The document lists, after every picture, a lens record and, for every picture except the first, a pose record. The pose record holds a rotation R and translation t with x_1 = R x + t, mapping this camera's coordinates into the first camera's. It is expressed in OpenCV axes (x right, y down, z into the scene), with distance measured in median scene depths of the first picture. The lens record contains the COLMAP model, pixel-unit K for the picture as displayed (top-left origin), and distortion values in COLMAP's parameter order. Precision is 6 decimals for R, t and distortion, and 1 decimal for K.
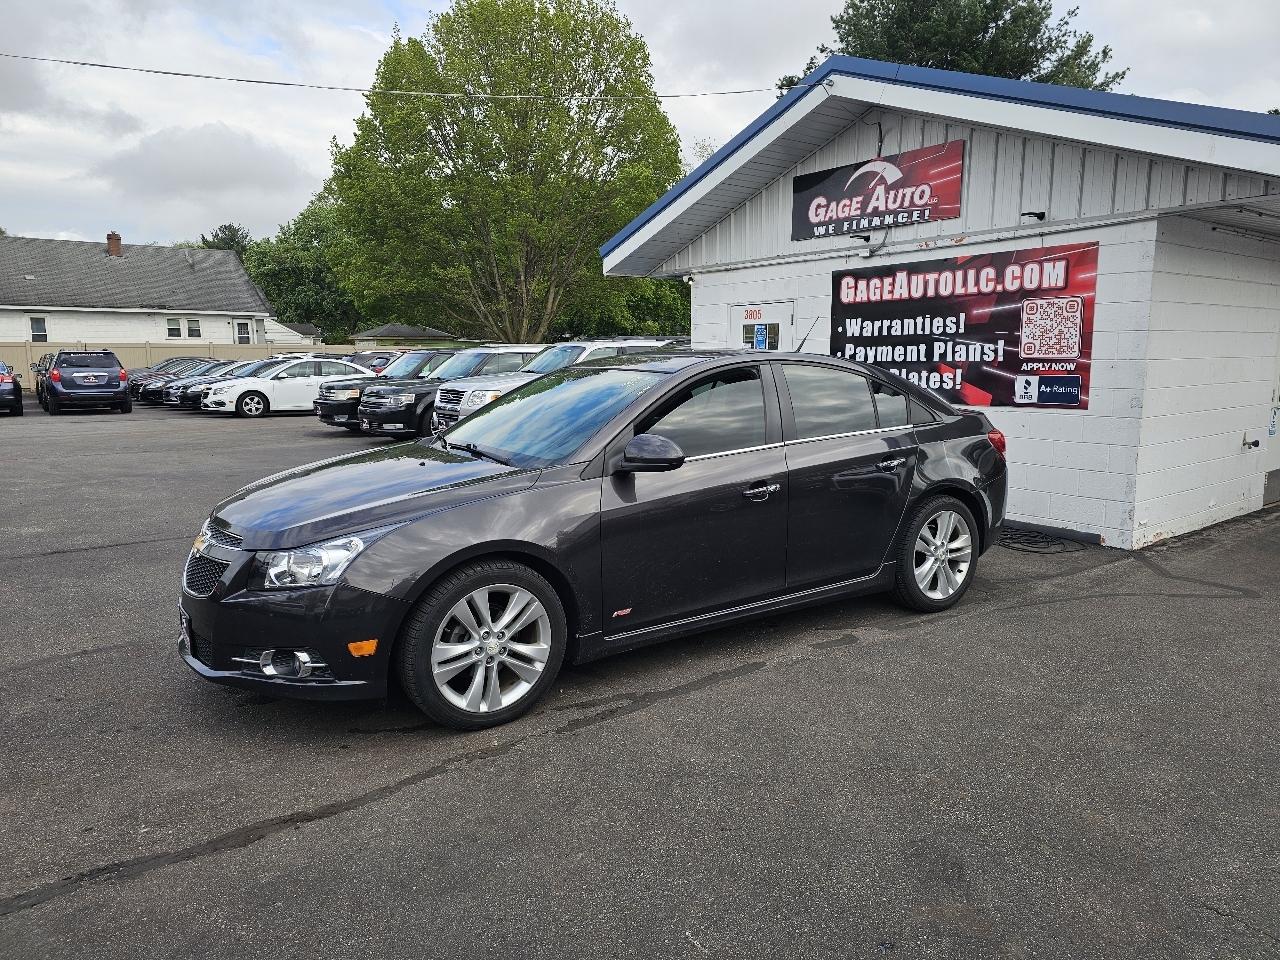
lens RADIAL K [[850.8, 0, 643.1], [0, 850.8, 485.0], [0, 0, 1]] dist [0.053646, -0.039580]
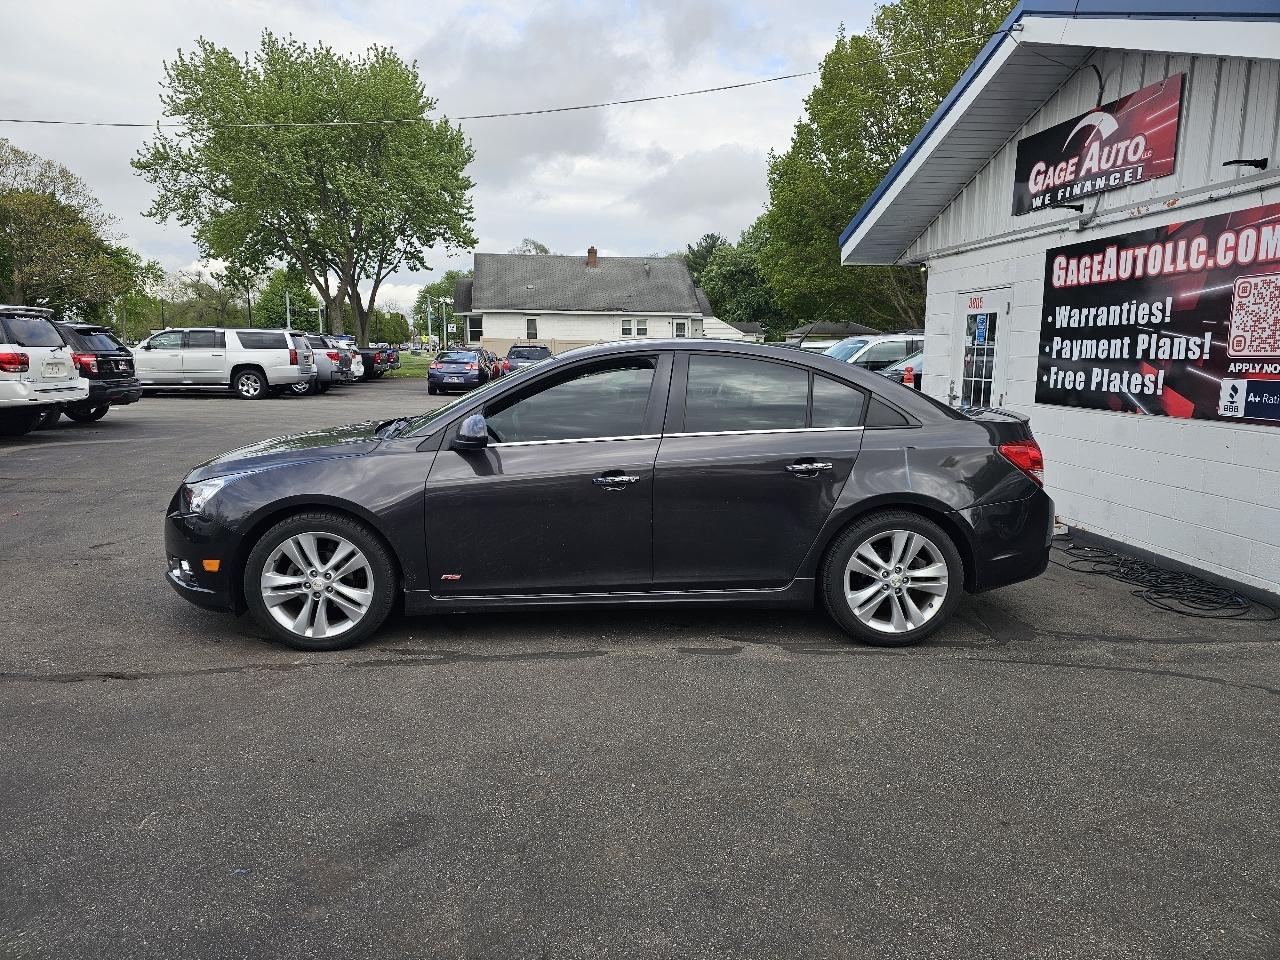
lens RADIAL K [[850.8, 0, 634.7], [0, 850.8, 484.7], [0, 0, 1]] dist [0.053646, -0.039580]
pose [[0.858666, 0.091239, -0.504349, 0.359914], [-0.090029, 0.995578, 0.026827, -0.009129], [0.504567, 0.022371, 0.863083, 0.085798]]
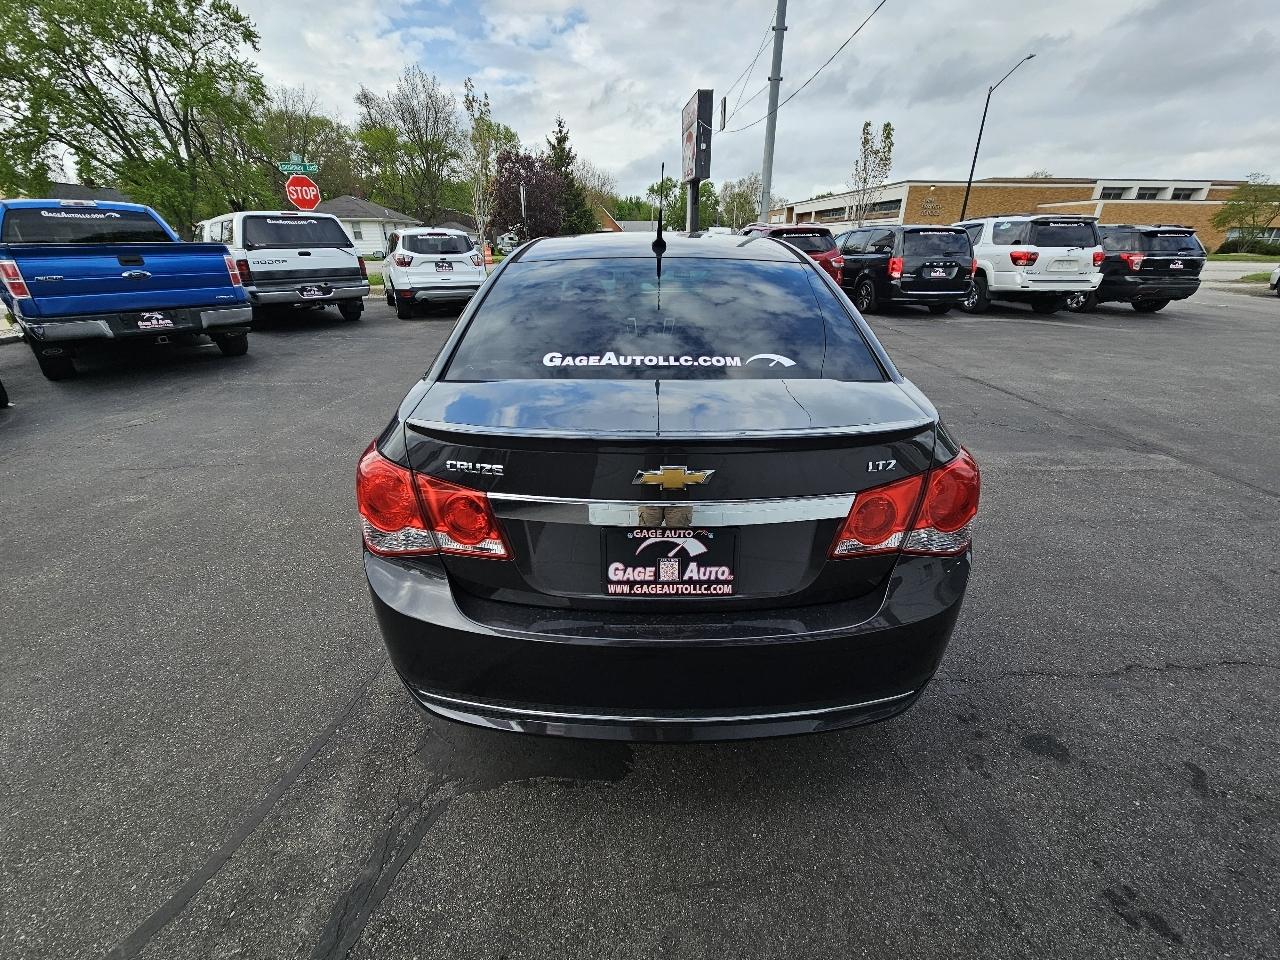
lens RADIAL K [[512.2, 0, 640.2], [0, 512.2, 484.6], [0, 0, 1]] dist [0.002938, -0.001651]
pose [[-0.556277, 0.358731, -0.749579, 0.375711], [-0.128259, 0.854151, 0.503961, -0.133593], [0.821040, 0.376482, -0.429133, 0.862797]]
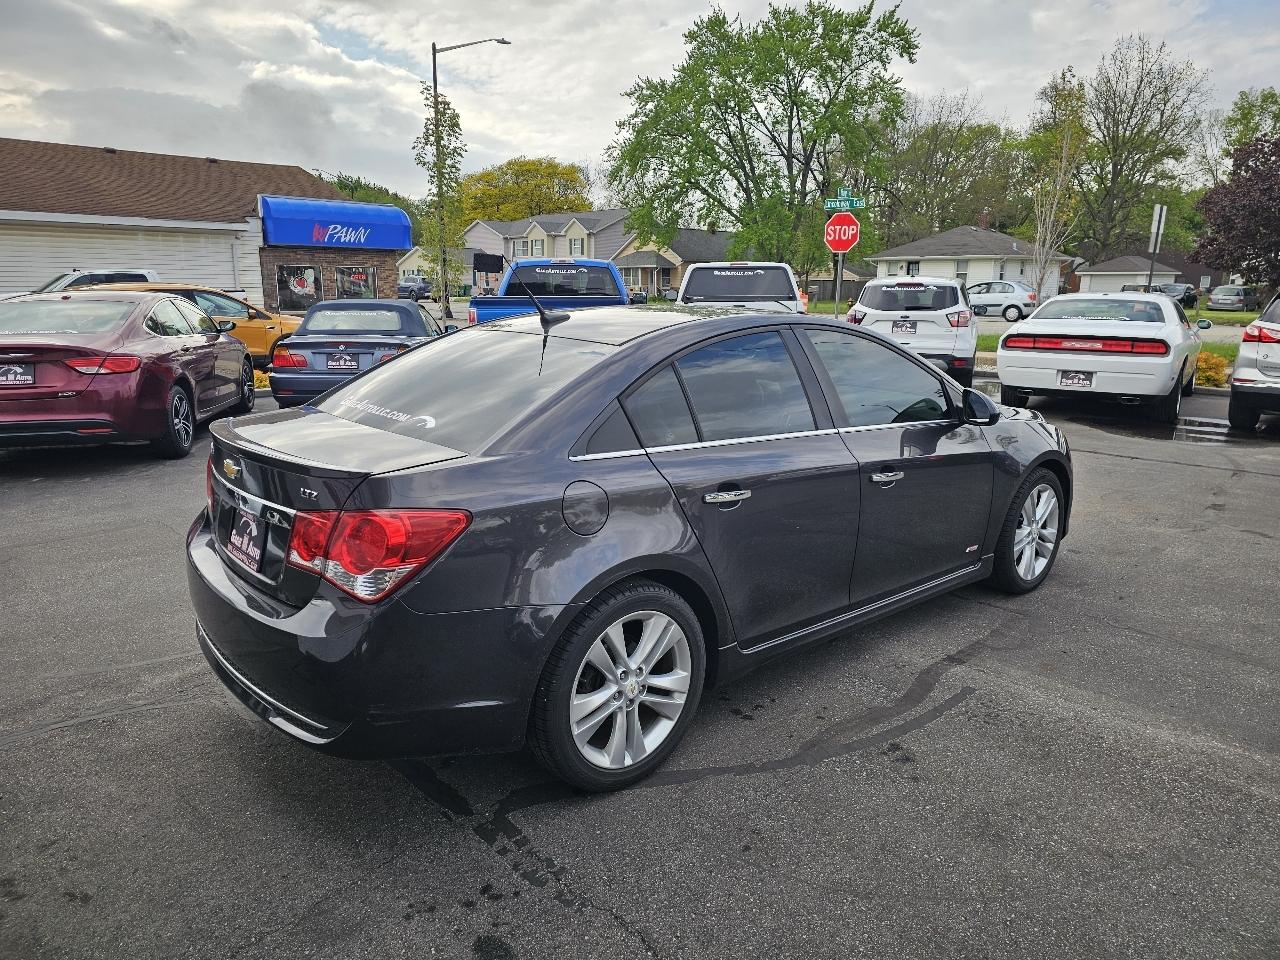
lens RADIAL K [[850.8, 0, 641.5], [0, 850.8, 476.1], [0, 0, 1]] dist [0.053646, -0.039580]
pose [[-0.992731, 0.024053, -0.117928, 0.132473], [-0.021379, 0.929003, 0.369453, -0.198936], [0.118442, 0.369289, -0.921736, 1.163898]]
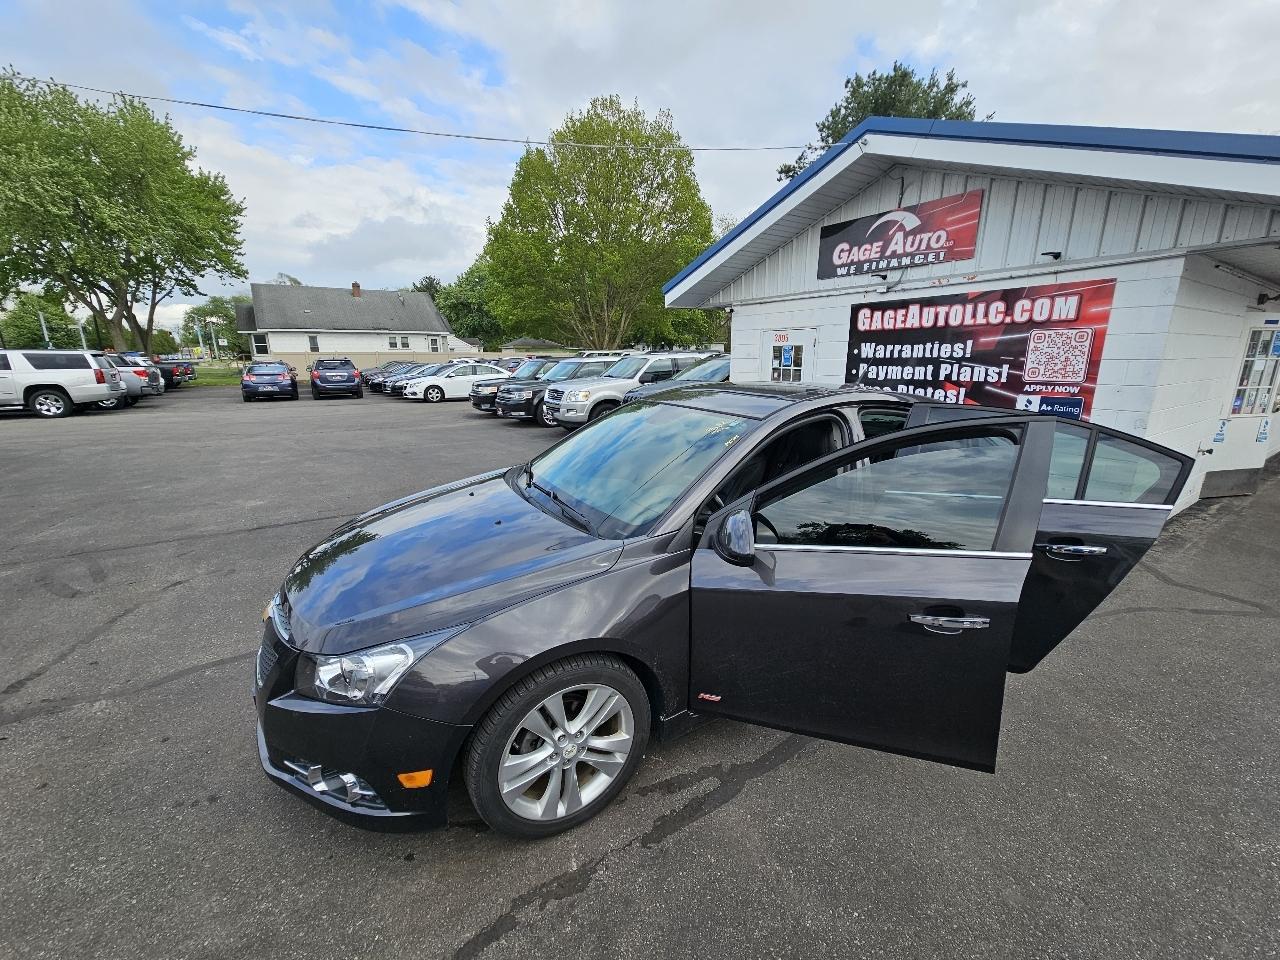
lens RADIAL K [[517.5, 0, 640.4], [0, 517.5, 485.2], [0, 0, 1]] dist [-0.004184, 0.001159]
pose [[0.997319, 0.017341, -0.071088, -0.031628], [-0.010577, 0.995474, 0.094446, -0.061197], [0.072404, -0.093441, 0.992989, 0.226539]]
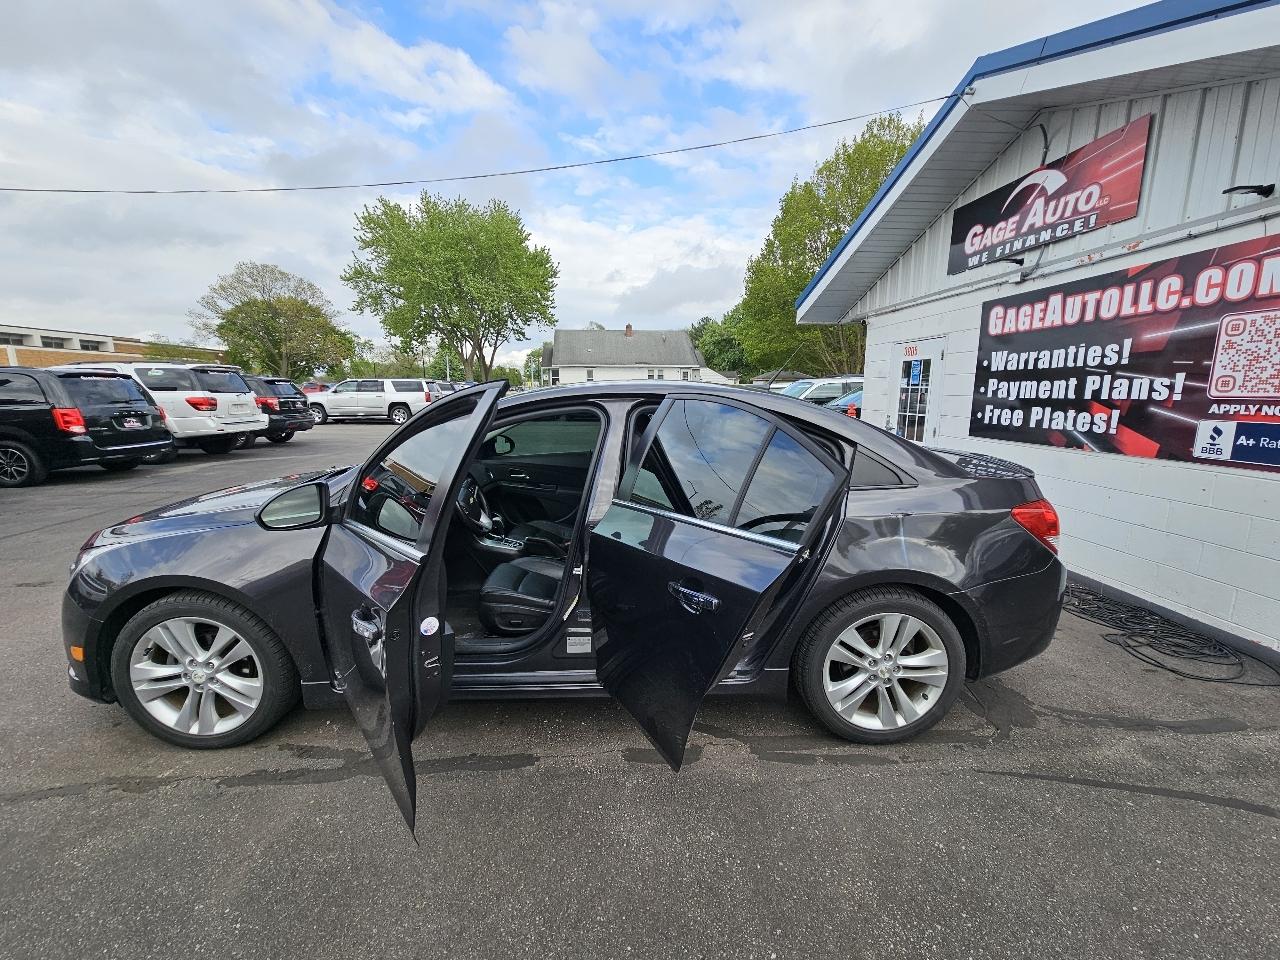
lens RADIAL K [[518.6, 0, 641.4], [0, 518.6, 485.9], [0, 0, 1]] dist [0.001593, -0.000623]
pose [[0.840241, 0.103657, -0.532212, 0.258525], [-0.086449, 0.994611, 0.057234, -0.052453], [0.535277, -0.002081, 0.844674, 0.345541]]
